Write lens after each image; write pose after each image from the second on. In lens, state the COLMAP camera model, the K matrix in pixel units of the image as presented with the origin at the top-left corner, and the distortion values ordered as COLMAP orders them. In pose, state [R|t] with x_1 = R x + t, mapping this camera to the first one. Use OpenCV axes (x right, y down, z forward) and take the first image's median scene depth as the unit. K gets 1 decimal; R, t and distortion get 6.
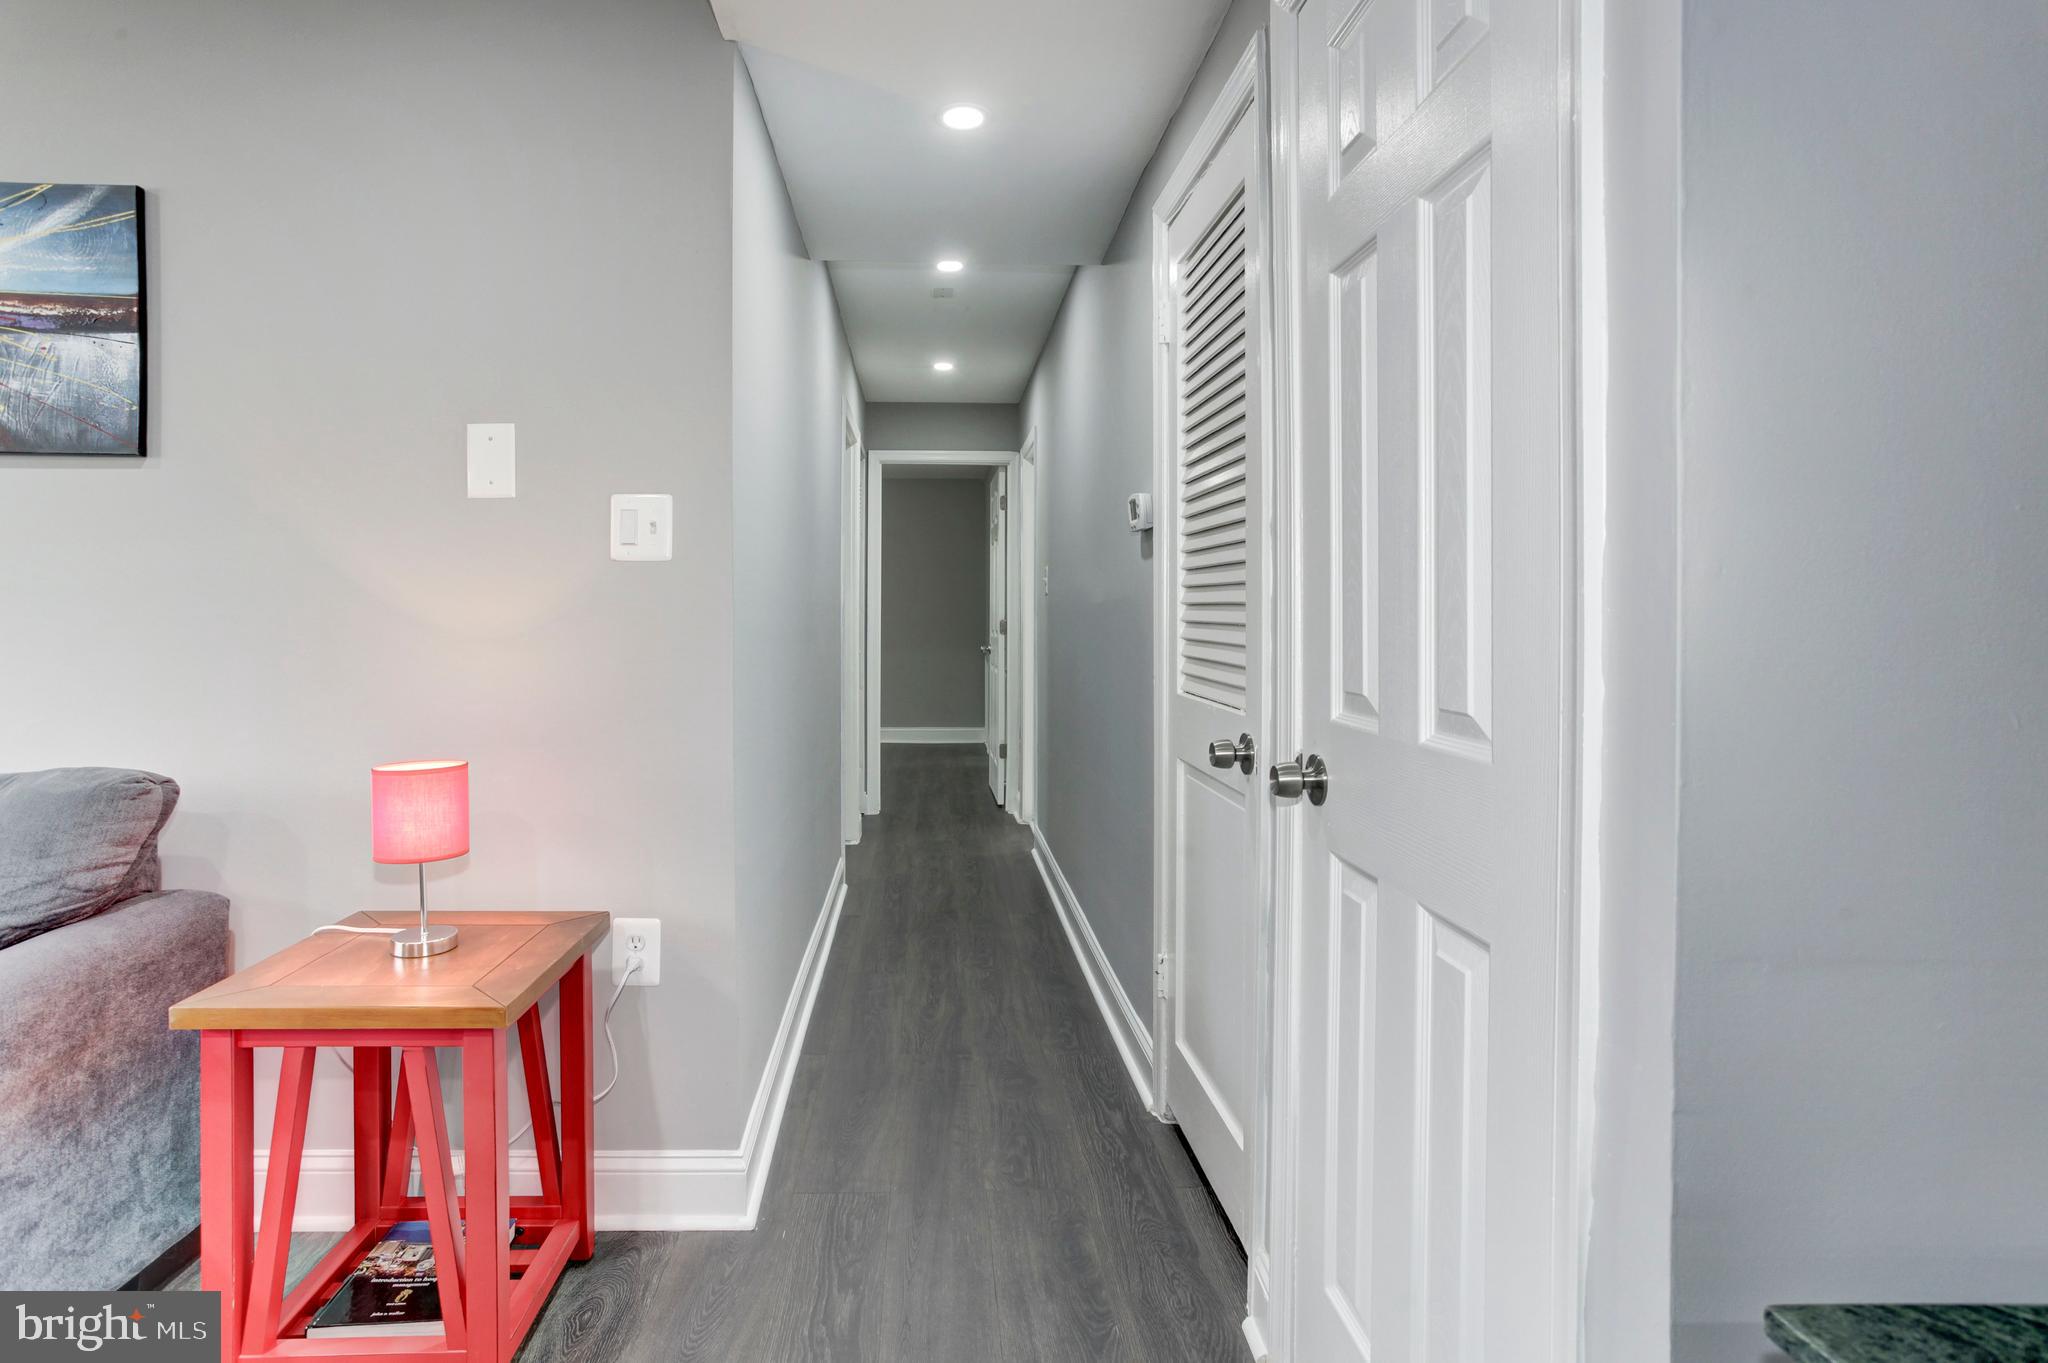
lens RADIAL K [[1028.1, 0, 984.3], [0, 1028.1, 624.2], [0, 0, 1]] dist [-0.040475, 0.026892]
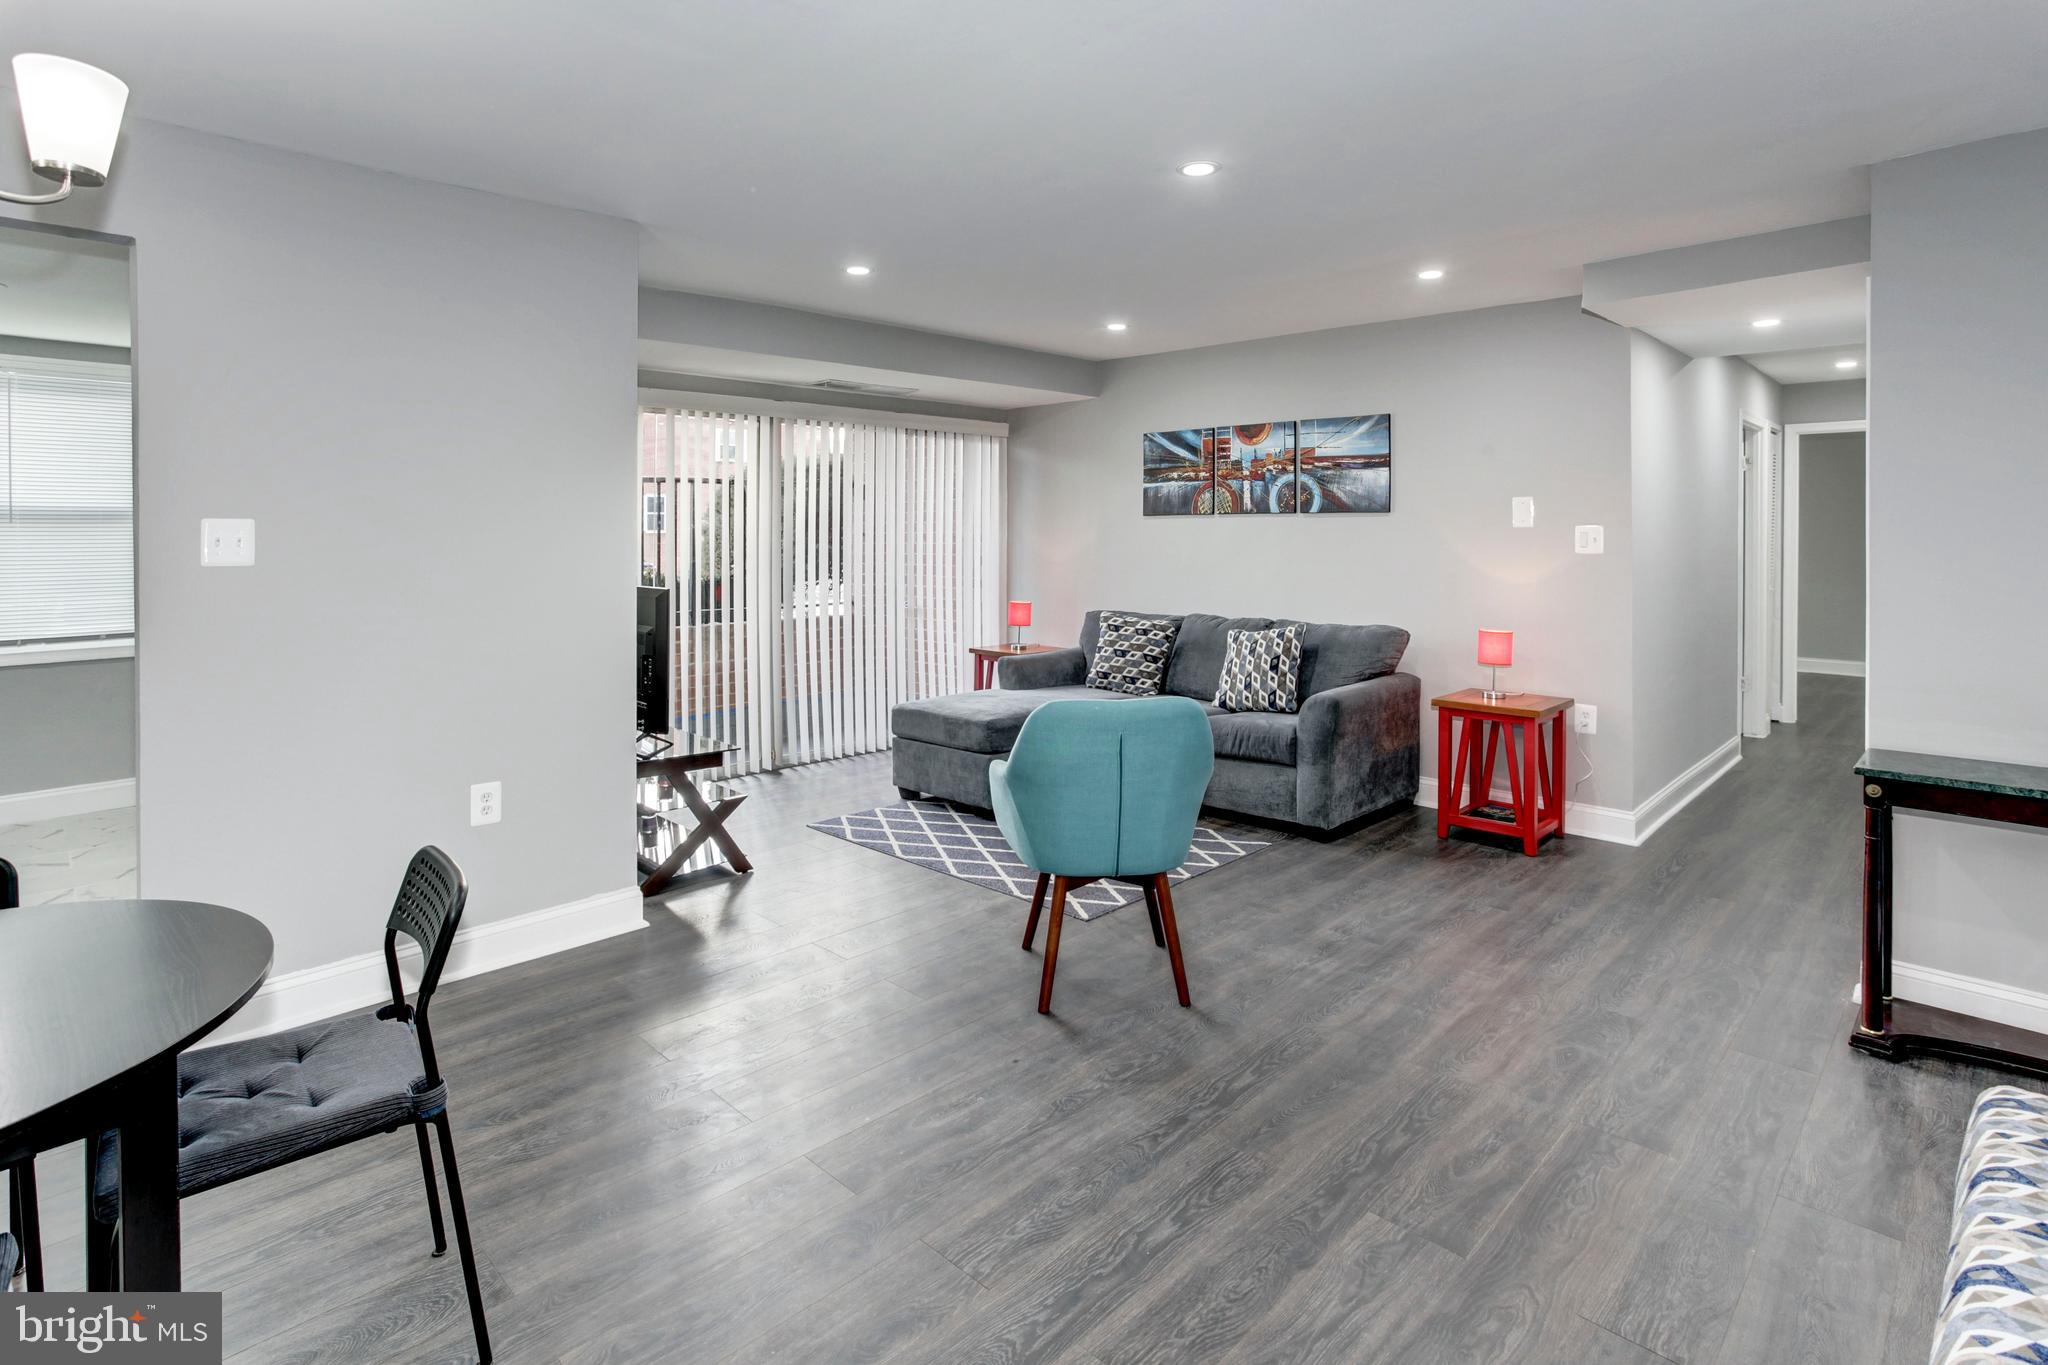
lens RADIAL K [[1070.0, 0, 995.1], [0, 1070.0, 534.2], [0, 0, 1]] dist [-0.024653, -0.000091]
pose [[0.677298, 0.001186, -0.735708, 0.340310], [-0.005948, 0.999975, -0.003864, -0.055663], [0.735685, 0.006993, 0.677288, -1.052962]]
